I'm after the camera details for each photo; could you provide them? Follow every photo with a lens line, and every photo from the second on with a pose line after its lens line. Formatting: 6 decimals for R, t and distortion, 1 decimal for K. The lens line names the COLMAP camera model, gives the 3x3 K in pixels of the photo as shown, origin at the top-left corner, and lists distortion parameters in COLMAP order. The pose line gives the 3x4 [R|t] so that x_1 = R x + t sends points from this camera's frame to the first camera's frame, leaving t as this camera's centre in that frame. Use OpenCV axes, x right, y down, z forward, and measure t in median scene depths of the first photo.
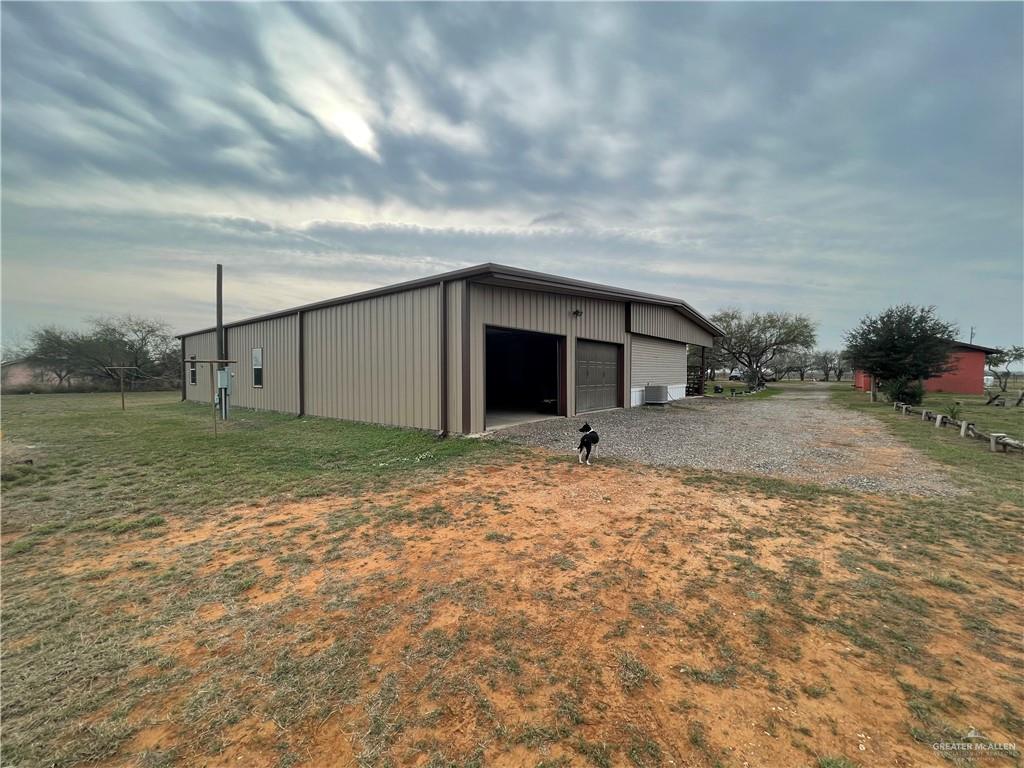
lens RADIAL K [[407.8, 0, 510.1], [0, 407.8, 381.5], [0, 0, 1]] dist [0.000592, 0.000015]
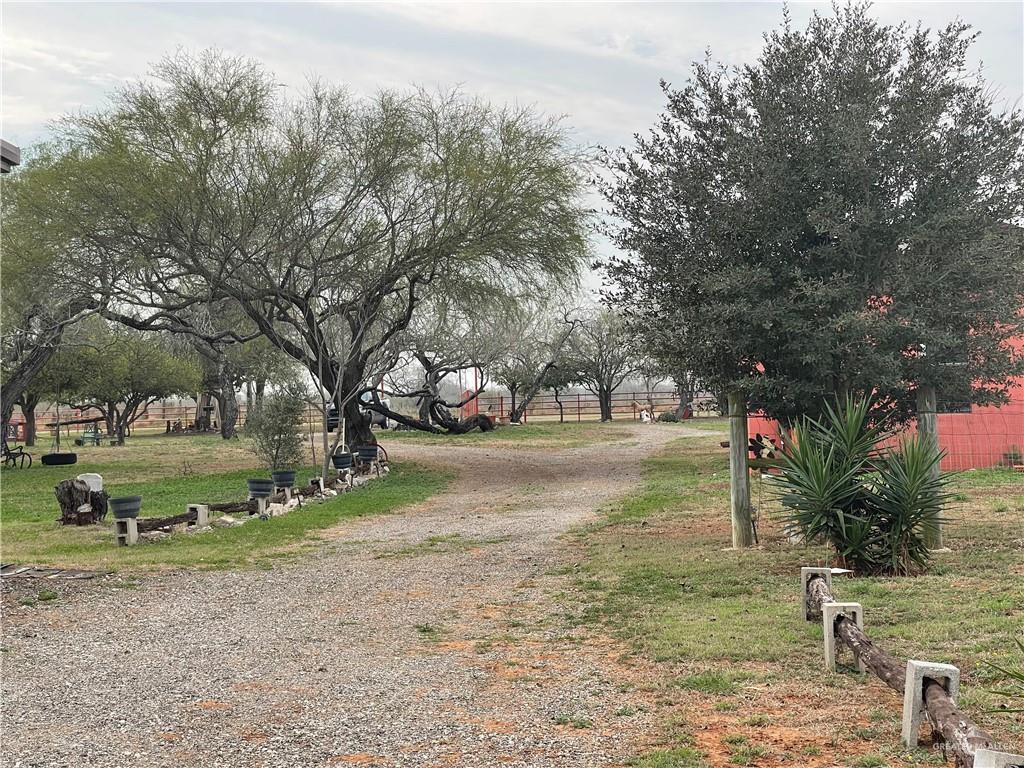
lens RADIAL K [[1912.0, 0, 512.2], [0, 1912.0, 384.1], [0, 0, 1]] dist [0.044487, 0.000000]
pose [[0.849914, -0.020353, 0.526529, 0.356861], [0.037014, 0.999091, -0.021129, -0.008192], [-0.525620, 0.037447, 0.849895, 0.328696]]
